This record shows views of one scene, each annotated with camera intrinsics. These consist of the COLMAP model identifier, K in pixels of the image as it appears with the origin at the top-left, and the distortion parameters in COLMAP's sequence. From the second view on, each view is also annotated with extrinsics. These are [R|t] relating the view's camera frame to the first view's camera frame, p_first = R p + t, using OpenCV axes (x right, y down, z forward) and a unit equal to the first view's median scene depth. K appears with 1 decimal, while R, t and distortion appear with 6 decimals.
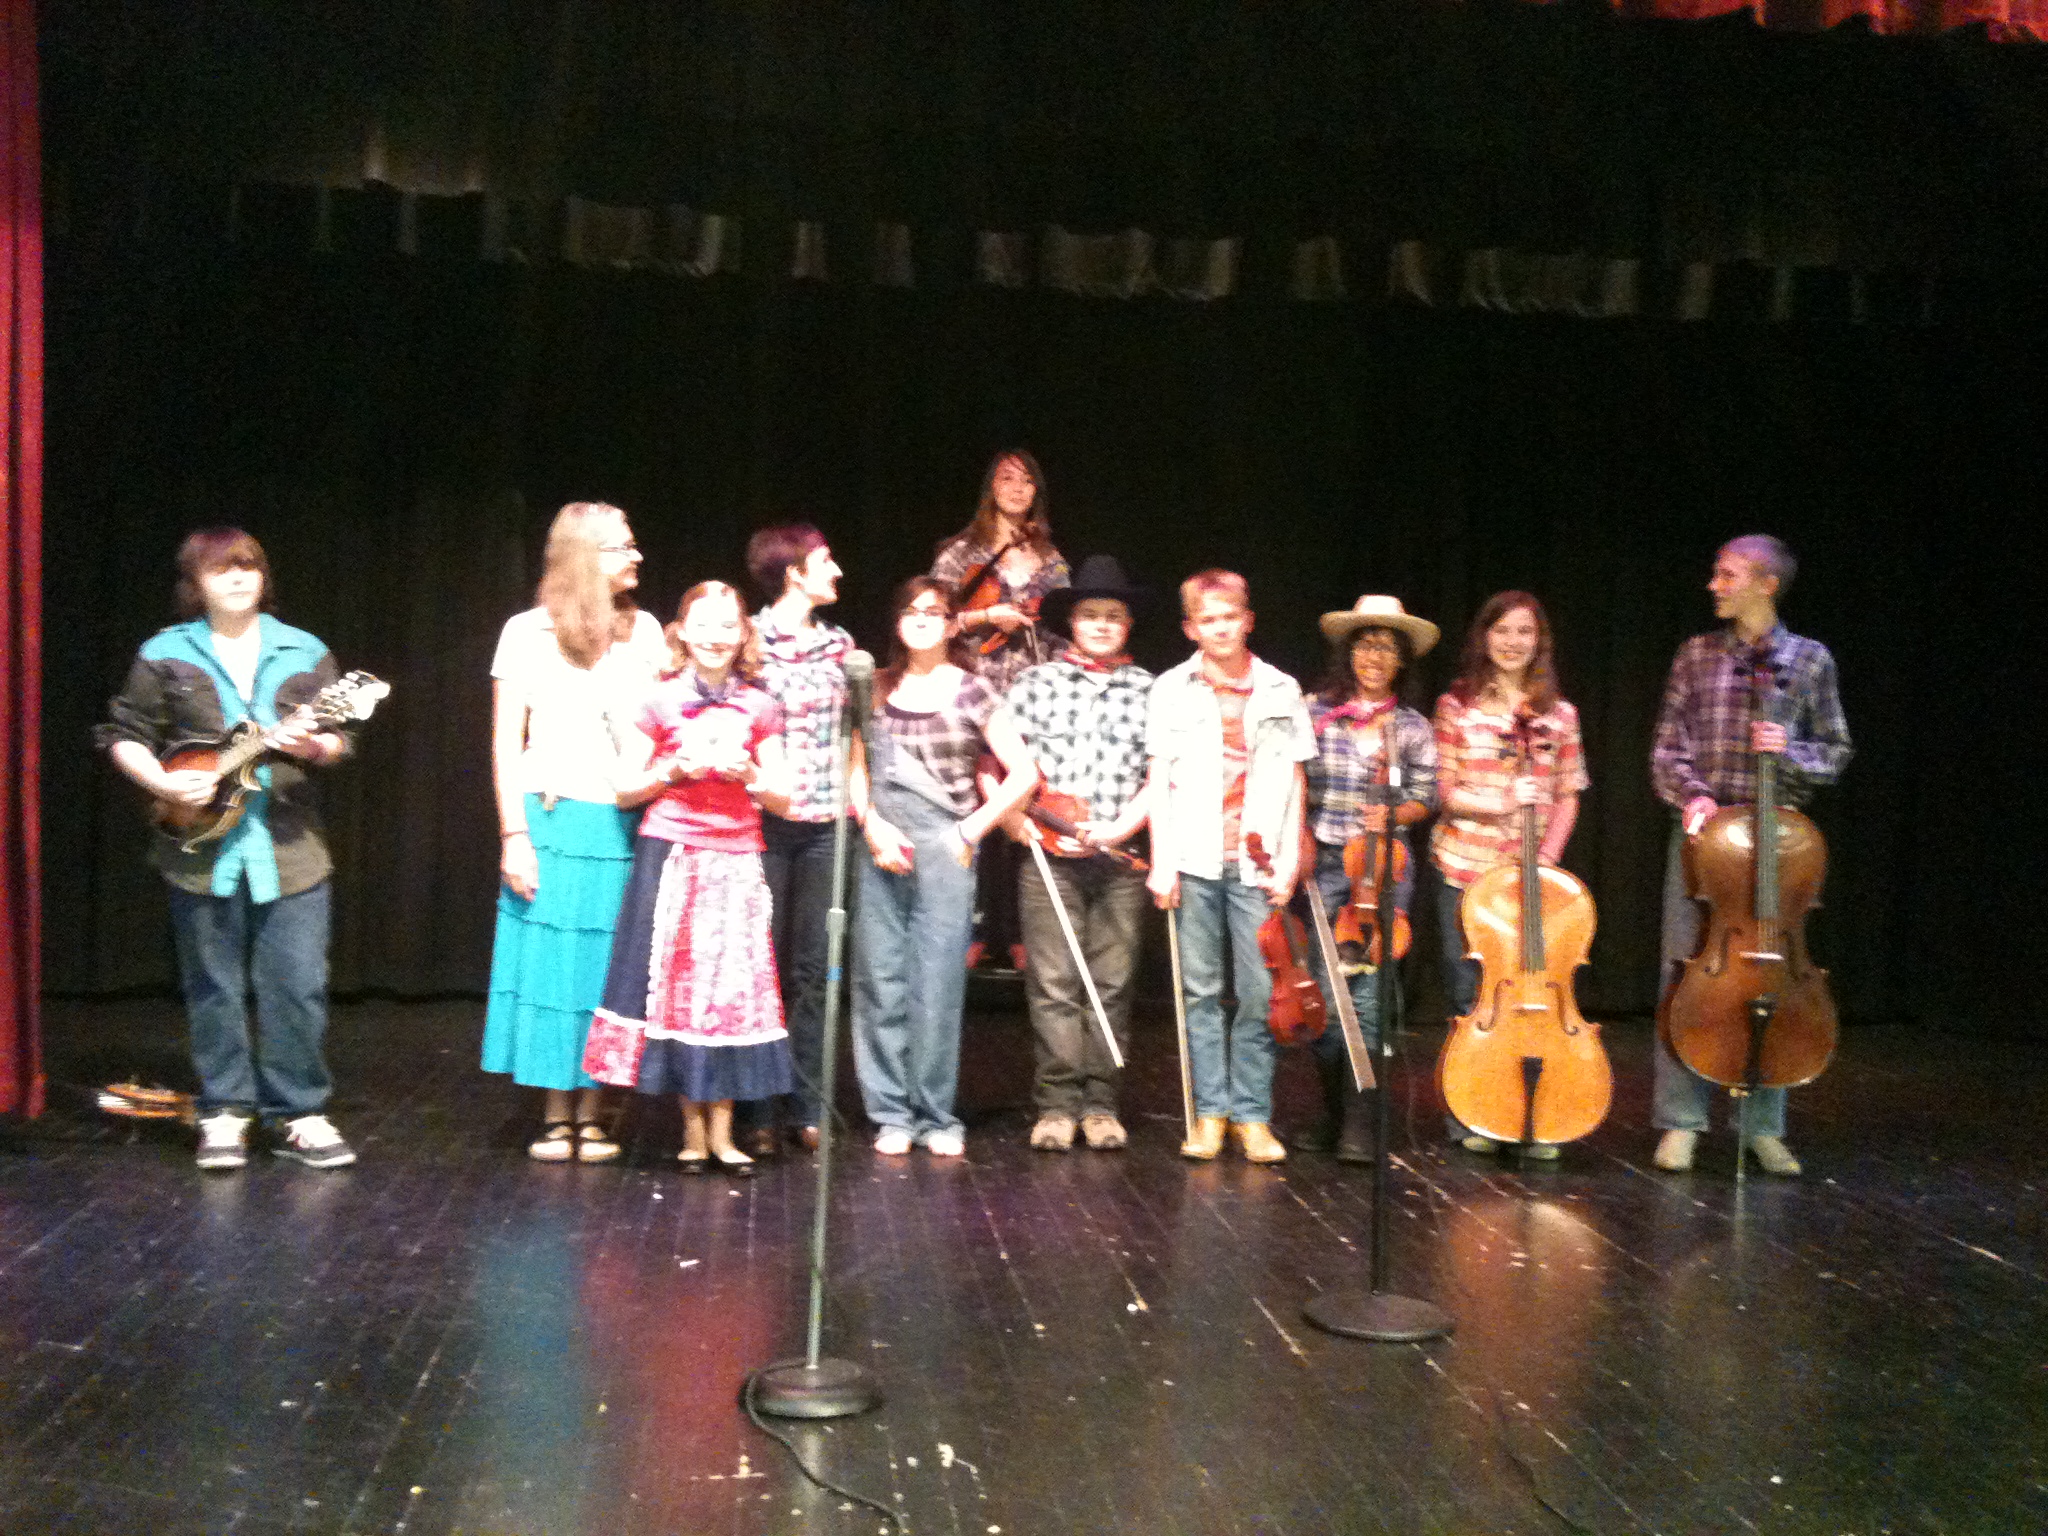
lens RADIAL K [[1724.8, 0, 1024.0], [0, 1724.8, 768.0], [0, 0, 1]] dist [0.001588, -0.001182]
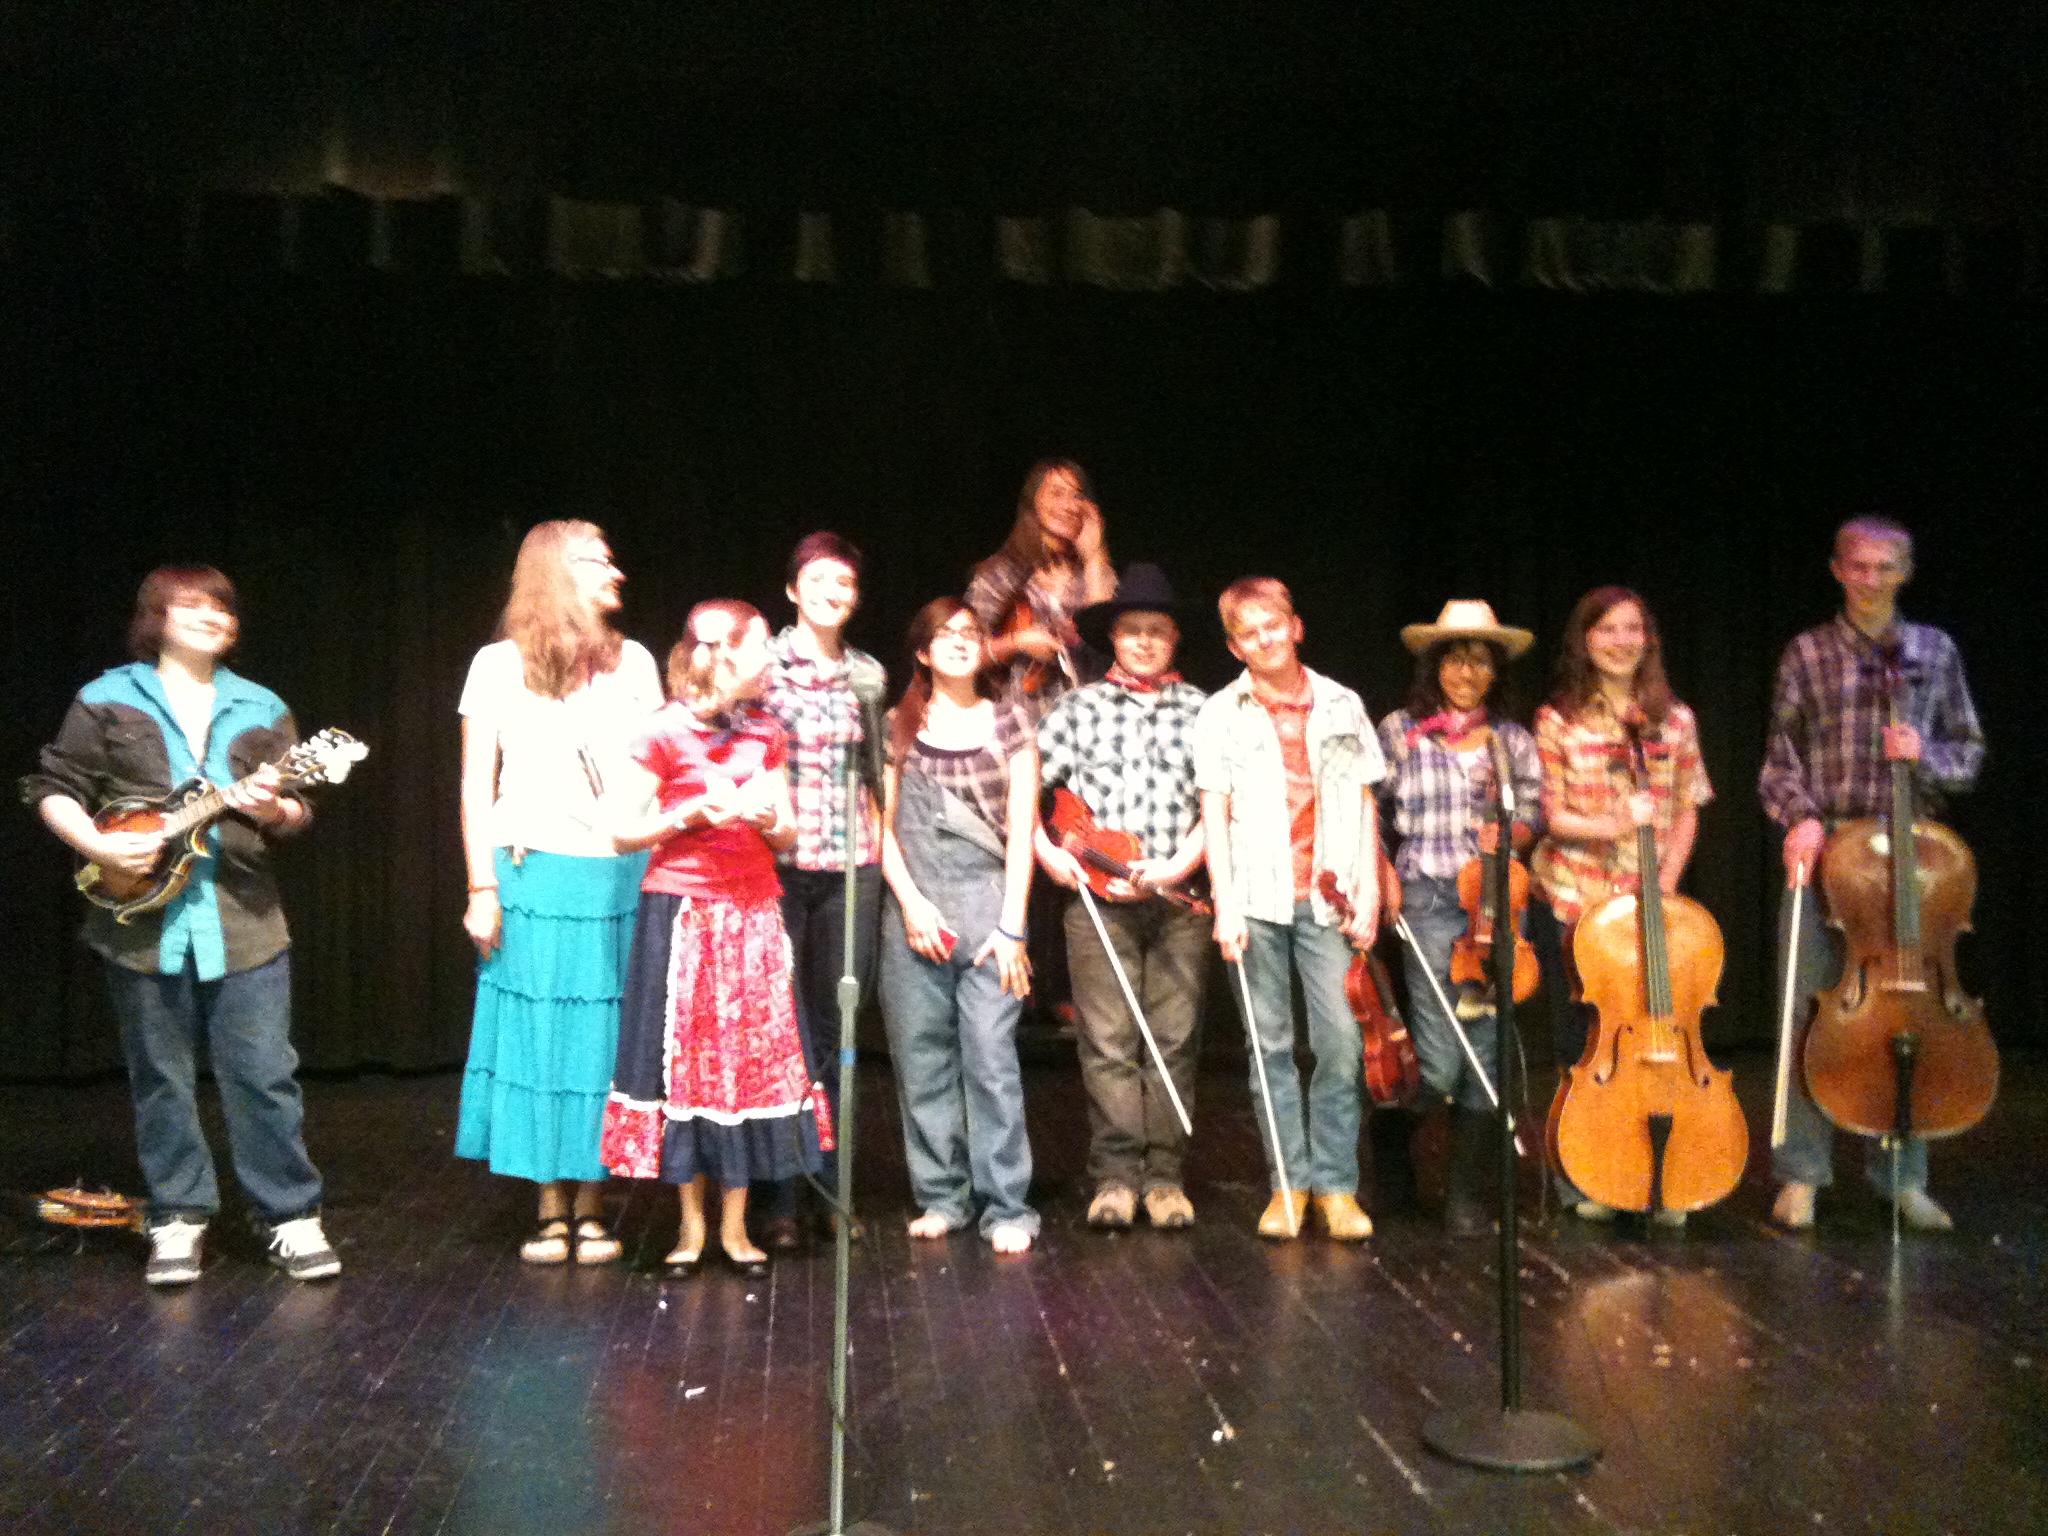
lens RADIAL K [[1724.8, 0, 1024.0], [0, 1724.8, 768.0], [0, 0, 1]] dist [0.001588, -0.001182]
pose [[0.999250, -0.032351, -0.021278, -0.002363], [0.031896, 0.999262, -0.021392, 0.001094], [0.021954, 0.020697, 0.999545, 0.111613]]
